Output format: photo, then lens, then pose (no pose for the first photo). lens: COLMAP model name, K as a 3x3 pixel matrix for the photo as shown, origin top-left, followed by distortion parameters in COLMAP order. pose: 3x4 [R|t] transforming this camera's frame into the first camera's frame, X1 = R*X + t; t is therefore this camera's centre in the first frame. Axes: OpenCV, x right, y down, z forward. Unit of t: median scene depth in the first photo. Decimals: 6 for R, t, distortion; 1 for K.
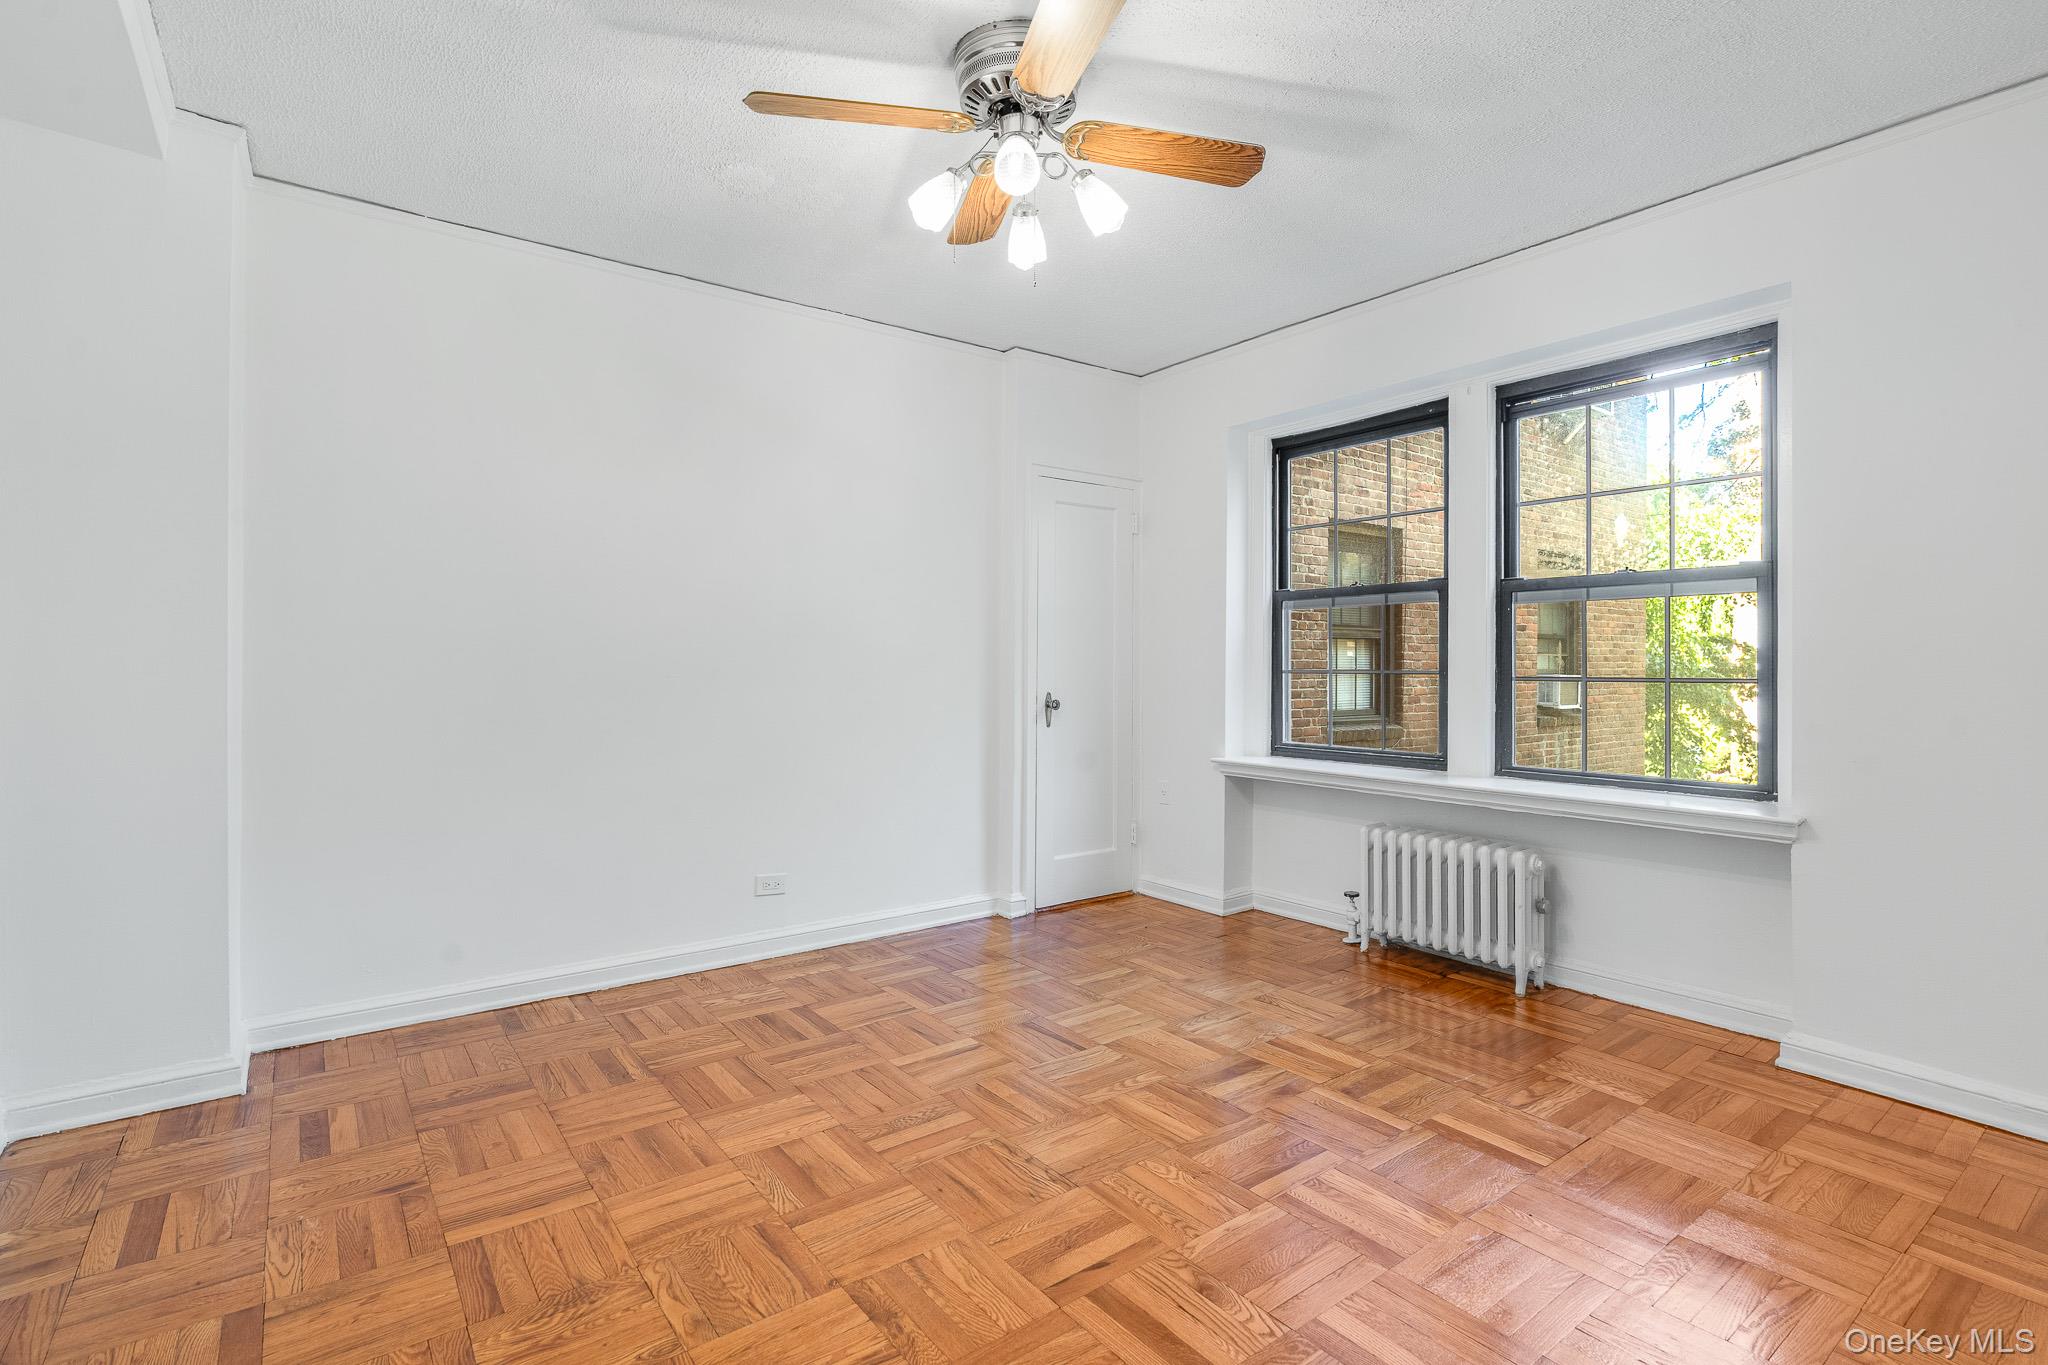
lens RADIAL K [[968.4, 0, 1017.7], [0, 968.4, 664.7], [0, 0, 1]] dist [-0.001852, -0.000424]
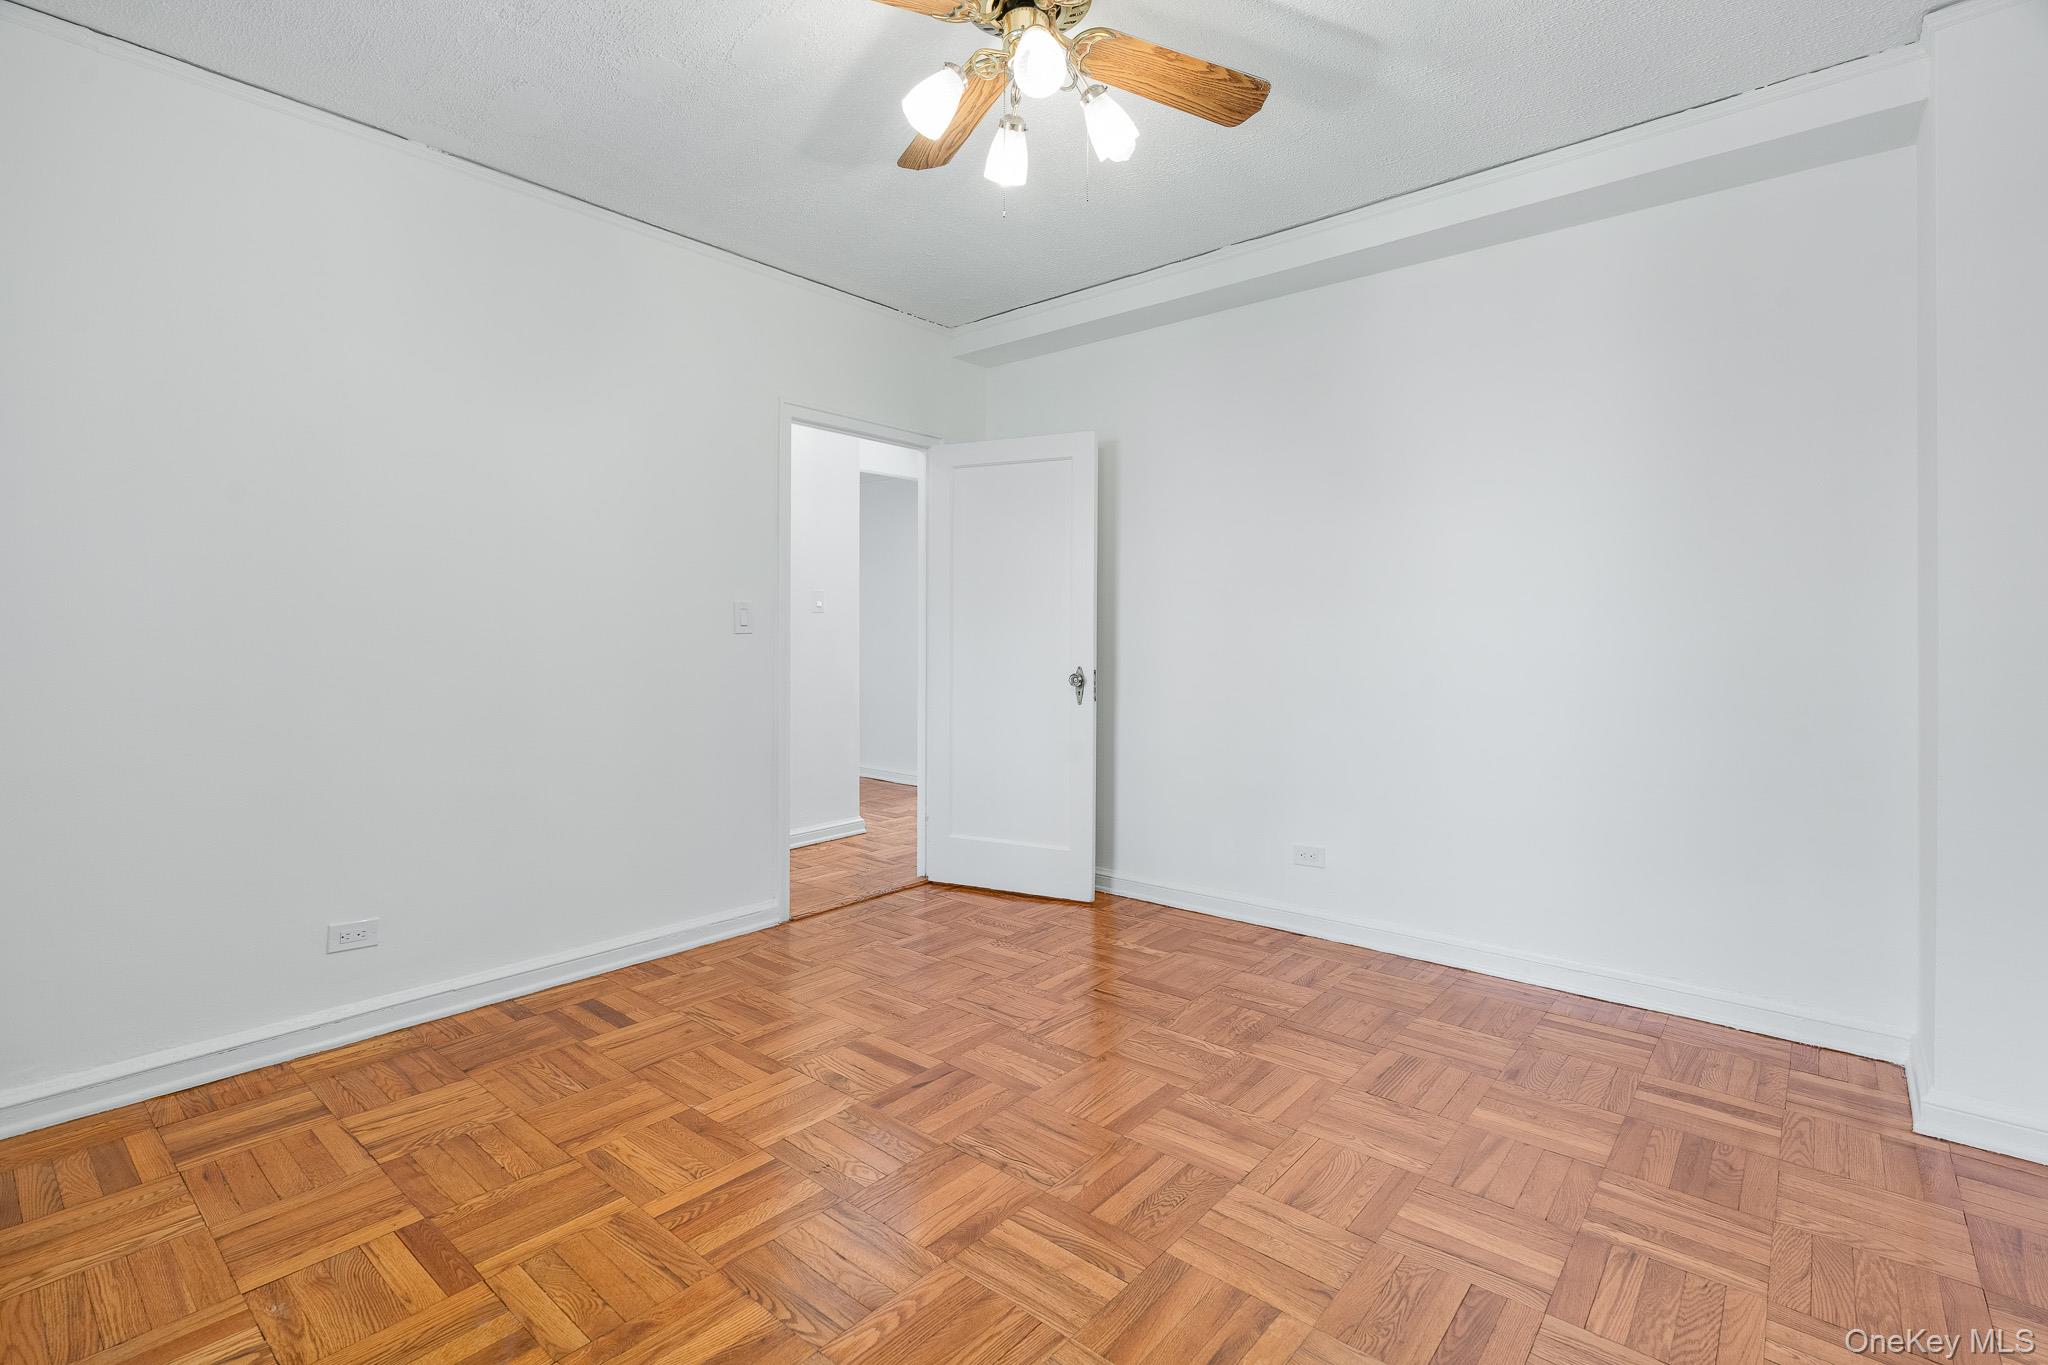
lens RADIAL K [[949.1, 0, 1002.0], [0, 949.1, 633.8], [0, 0, 1]] dist [-0.003137, 0.000818]
pose [[-0.977574, -0.004584, -0.210544, 0.144221], [-0.005176, 0.999984, 0.002259, -0.000102], [0.210530, 0.003298, -0.977582, 1.316067]]
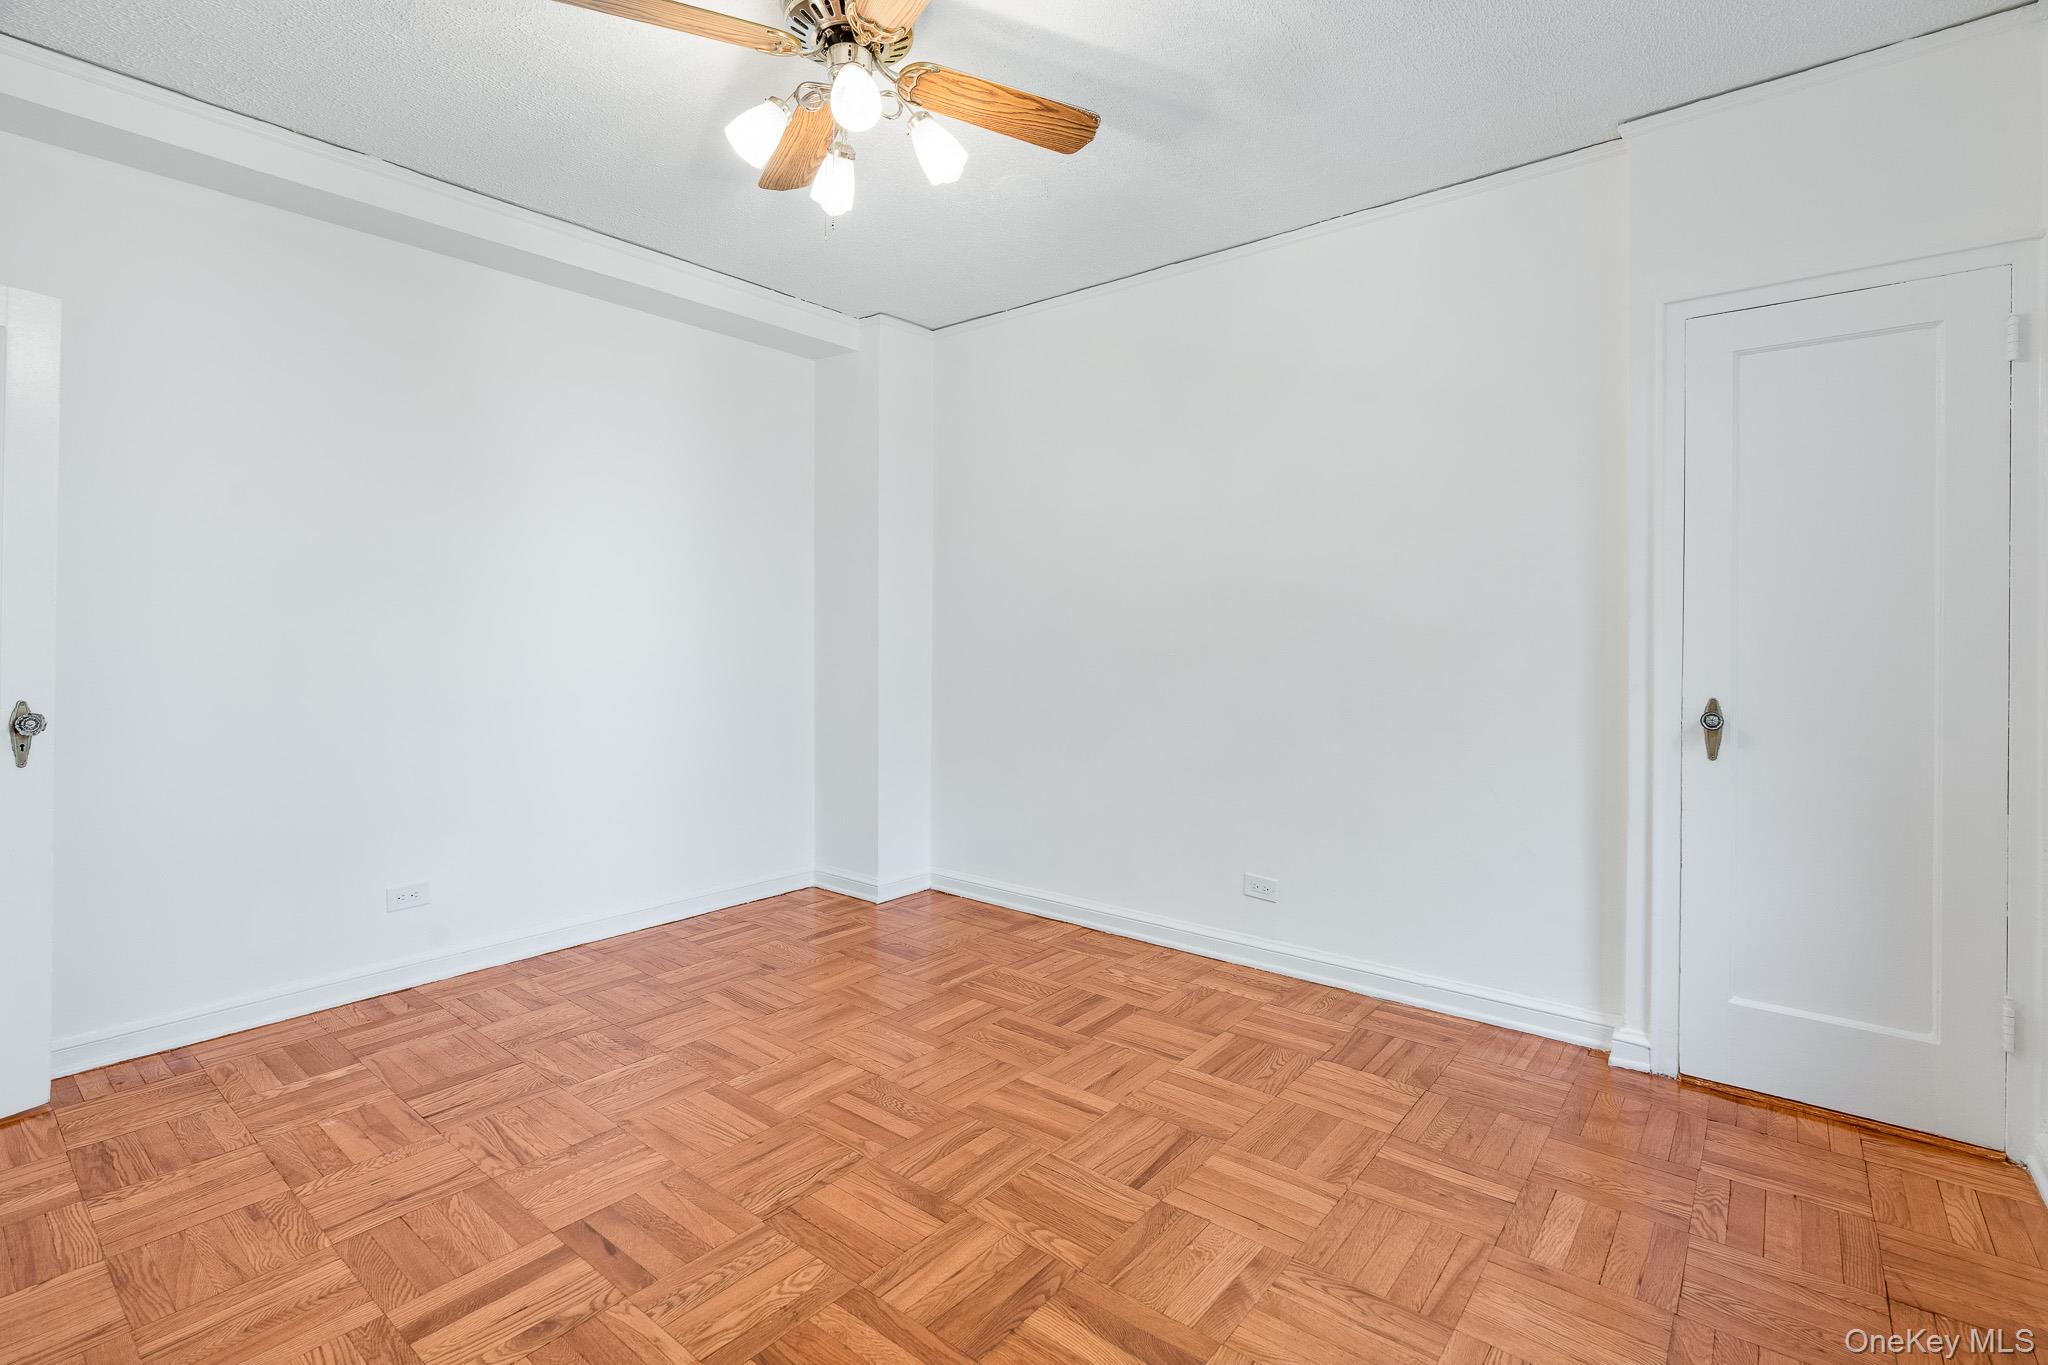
lens RADIAL K [[945.2, 0, 1021.3], [0, 945.2, 636.3], [0, 0, 1]] dist [-0.001480, 0.000965]
pose [[0.241475, -0.003801, -0.970400, 0.649353], [-0.004135, 0.999979, -0.004946, -0.002700], [0.970398, 0.005206, 0.241455, 0.673326]]
